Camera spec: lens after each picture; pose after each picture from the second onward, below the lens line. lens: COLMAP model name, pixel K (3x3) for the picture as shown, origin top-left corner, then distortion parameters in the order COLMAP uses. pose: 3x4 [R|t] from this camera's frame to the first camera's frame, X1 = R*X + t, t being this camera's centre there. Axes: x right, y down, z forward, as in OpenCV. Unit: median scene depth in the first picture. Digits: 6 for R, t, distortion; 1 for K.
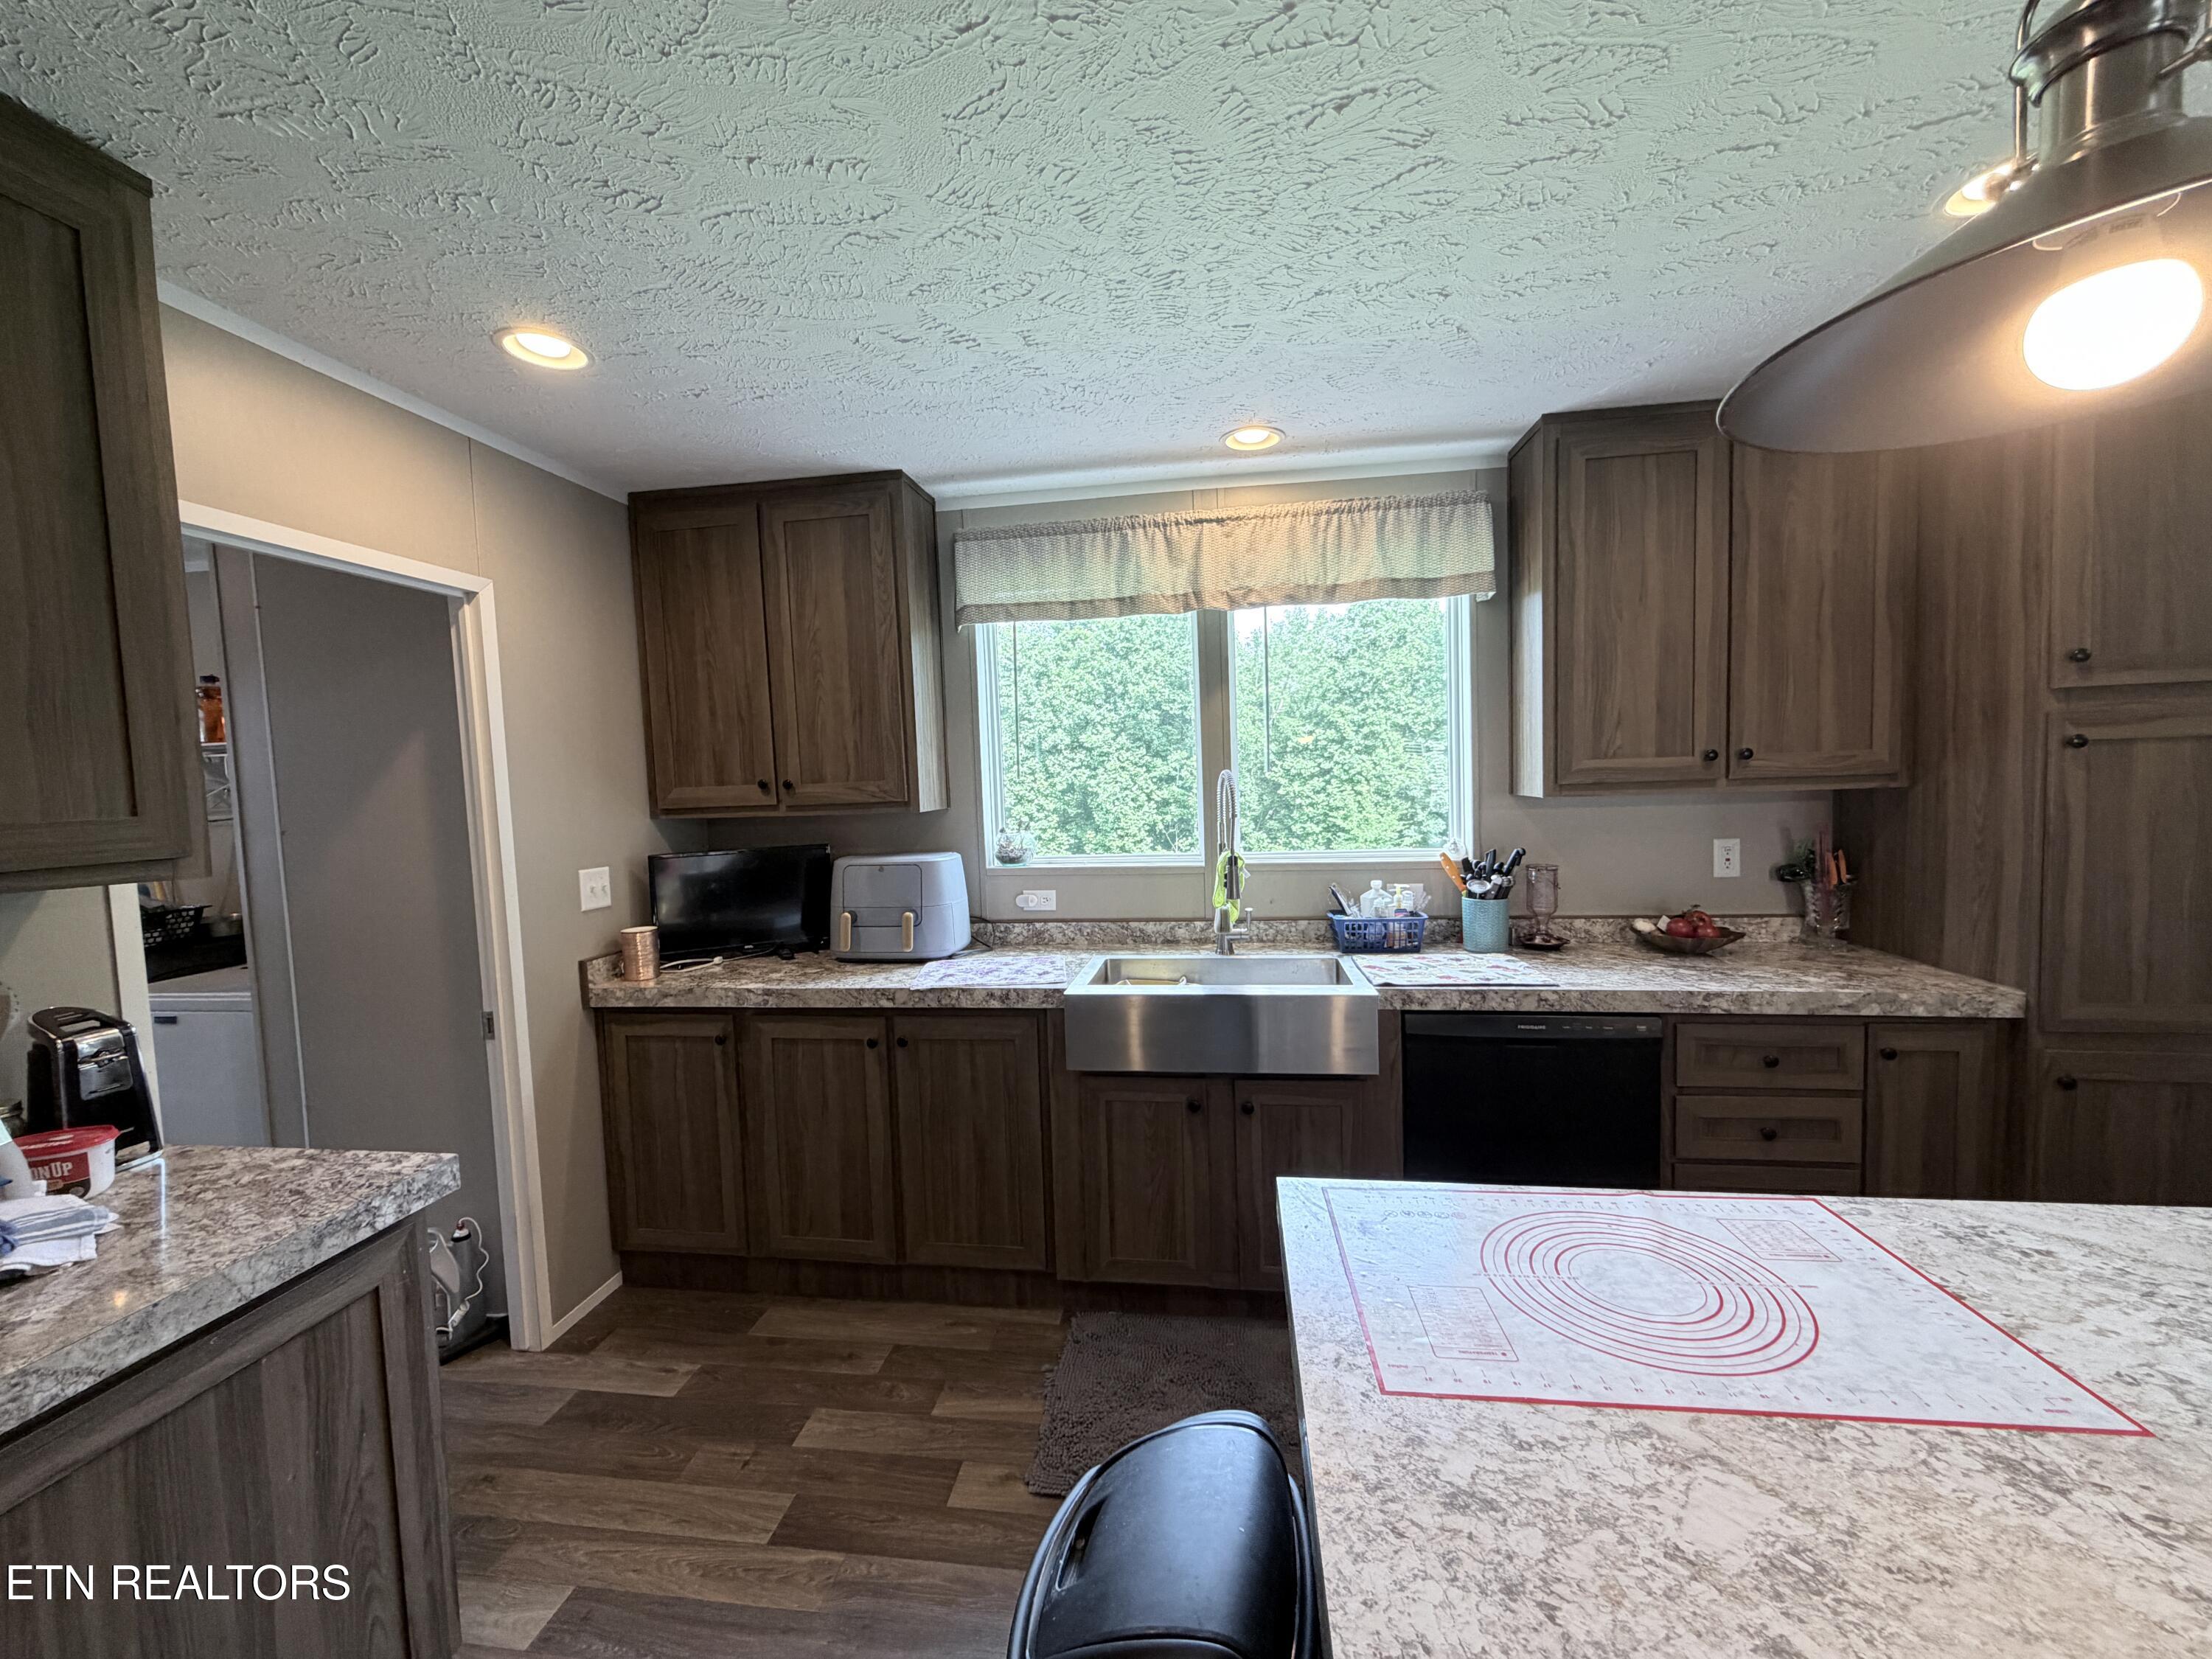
lens RADIAL K [[889.4, 0, 1098.8], [0, 889.4, 822.8], [0, 0, 1]] dist [-0.000576, 0.000044]
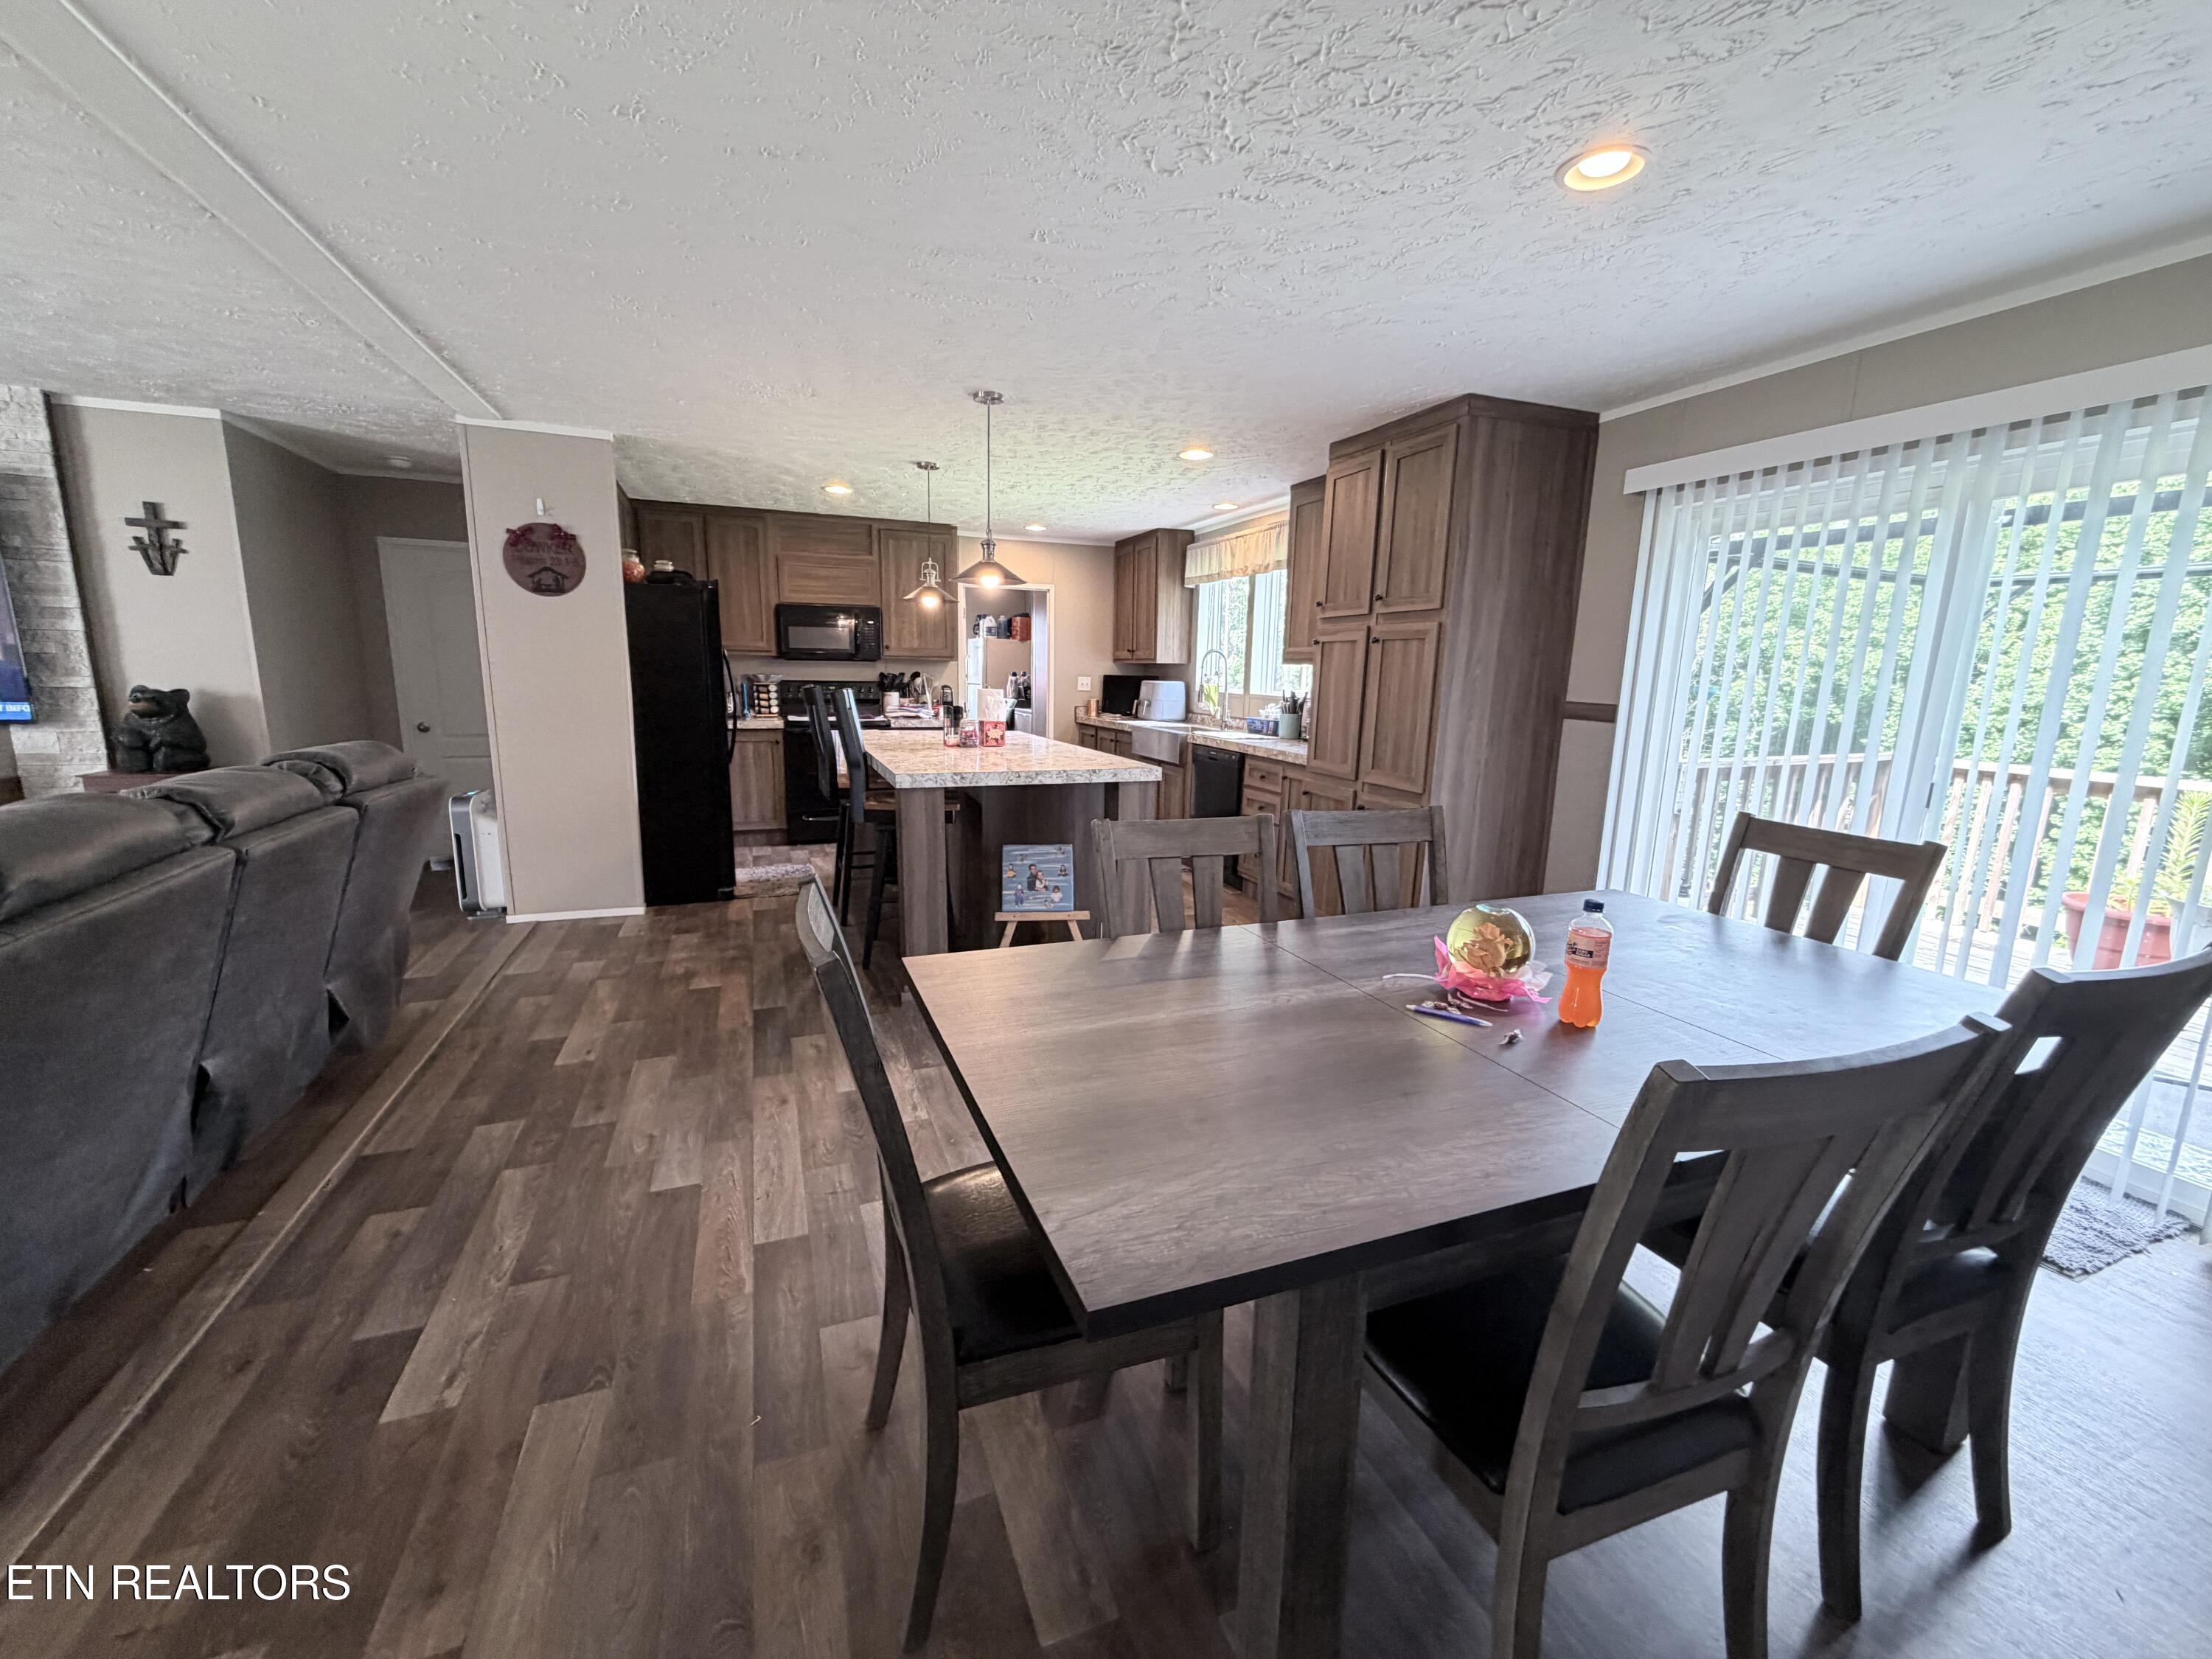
lens RADIAL K [[889.4, 0, 1113.4], [0, 889.4, 832.9], [0, 0, 1]] dist [-0.000576, 0.000044]
pose [[0.503091, 0.203767, -0.839868, 1.917502], [-0.078512, 0.978564, 0.190388, -0.012590], [0.860660, -0.029843, 0.508305, -0.417969]]
